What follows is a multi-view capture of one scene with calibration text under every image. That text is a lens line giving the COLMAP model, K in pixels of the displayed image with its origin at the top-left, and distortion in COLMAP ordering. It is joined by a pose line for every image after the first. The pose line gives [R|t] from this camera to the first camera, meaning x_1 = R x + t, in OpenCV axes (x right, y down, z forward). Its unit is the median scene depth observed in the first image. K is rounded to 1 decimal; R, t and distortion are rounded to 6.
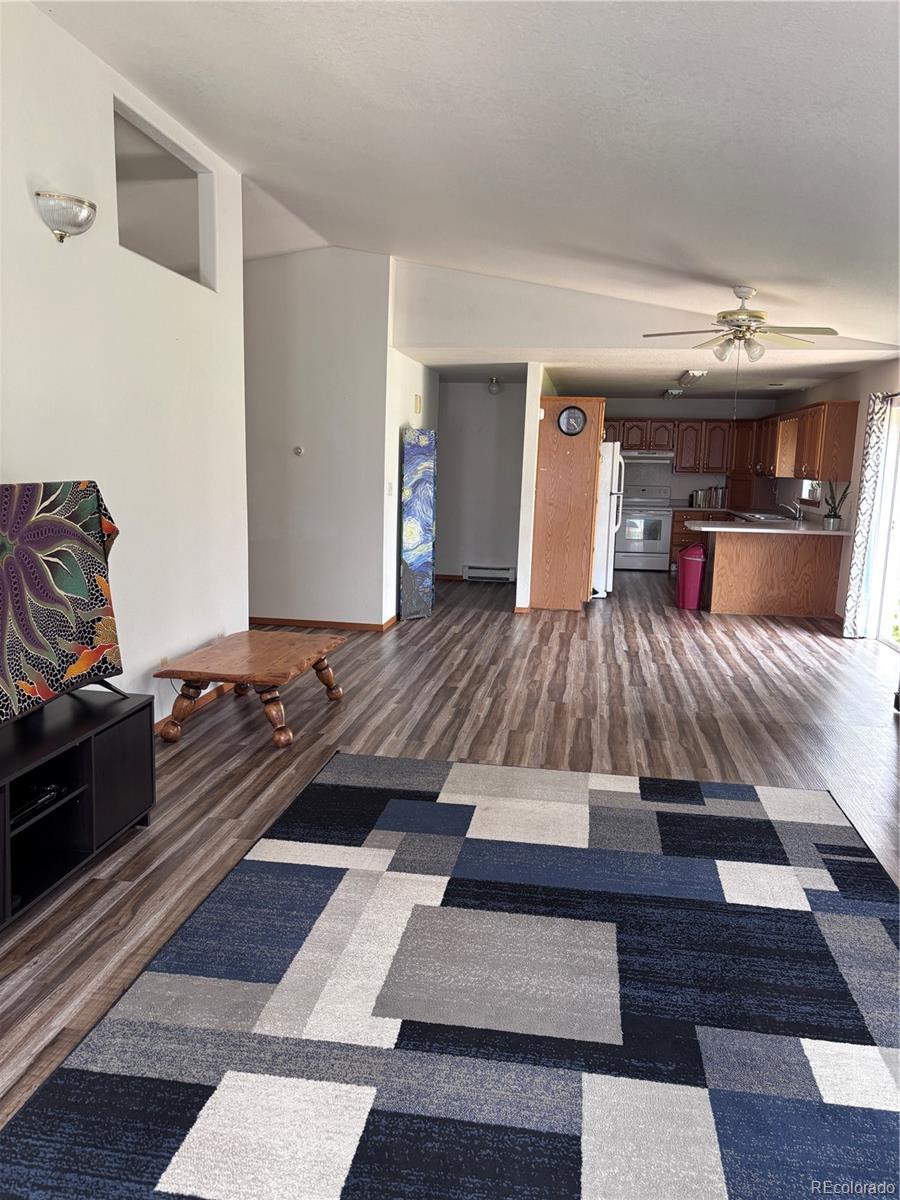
lens RADIAL K [[912.9, 0, 447.2], [0, 912.9, 600.5], [0, 0, 1]] dist [0.005425, -0.010850]
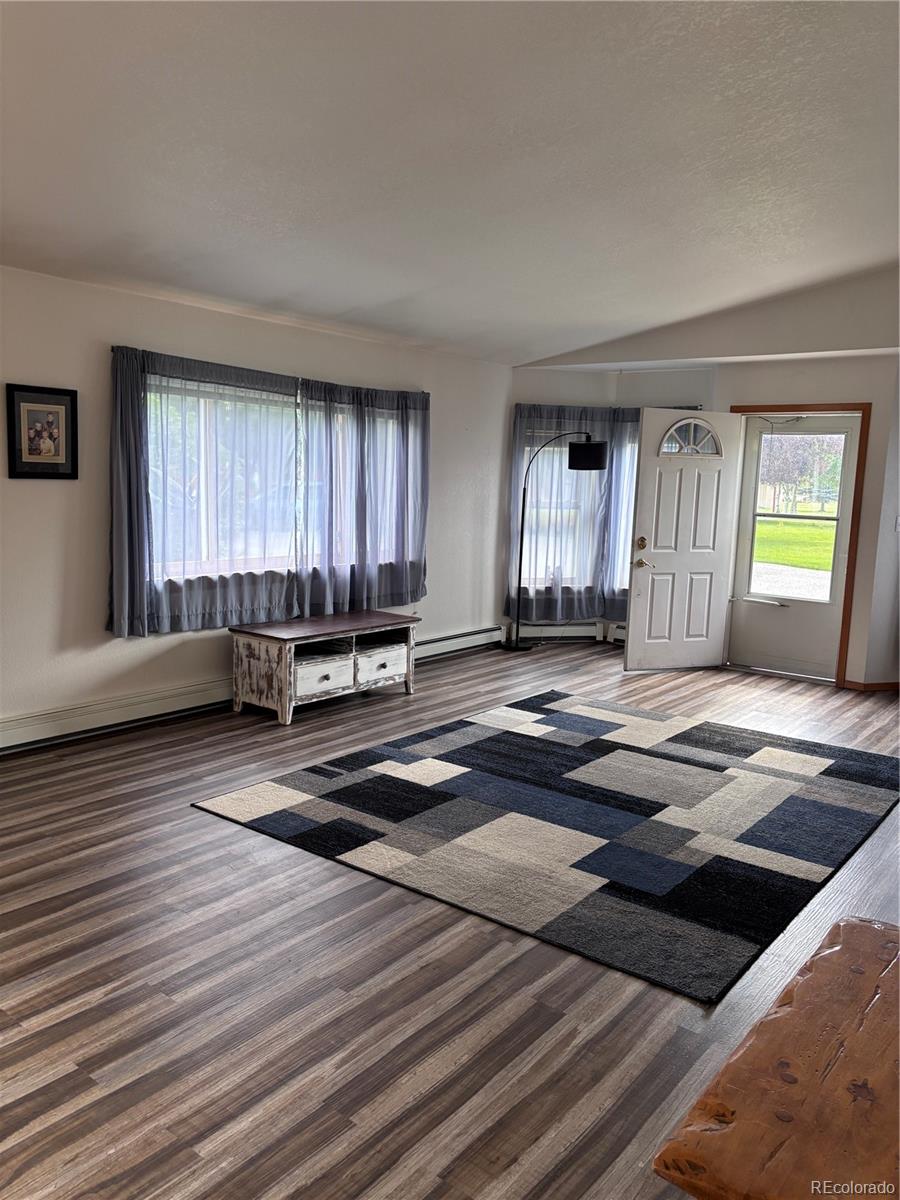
lens RADIAL K [[912.9, 0, 448.6], [0, 912.9, 601.6], [0, 0, 1]] dist [0.005425, -0.010850]
pose [[-0.875133, -0.119029, 0.469014, -0.278714], [0.020730, 0.959161, 0.282101, -0.302399], [-0.483438, 0.256599, -0.836926, 1.931714]]
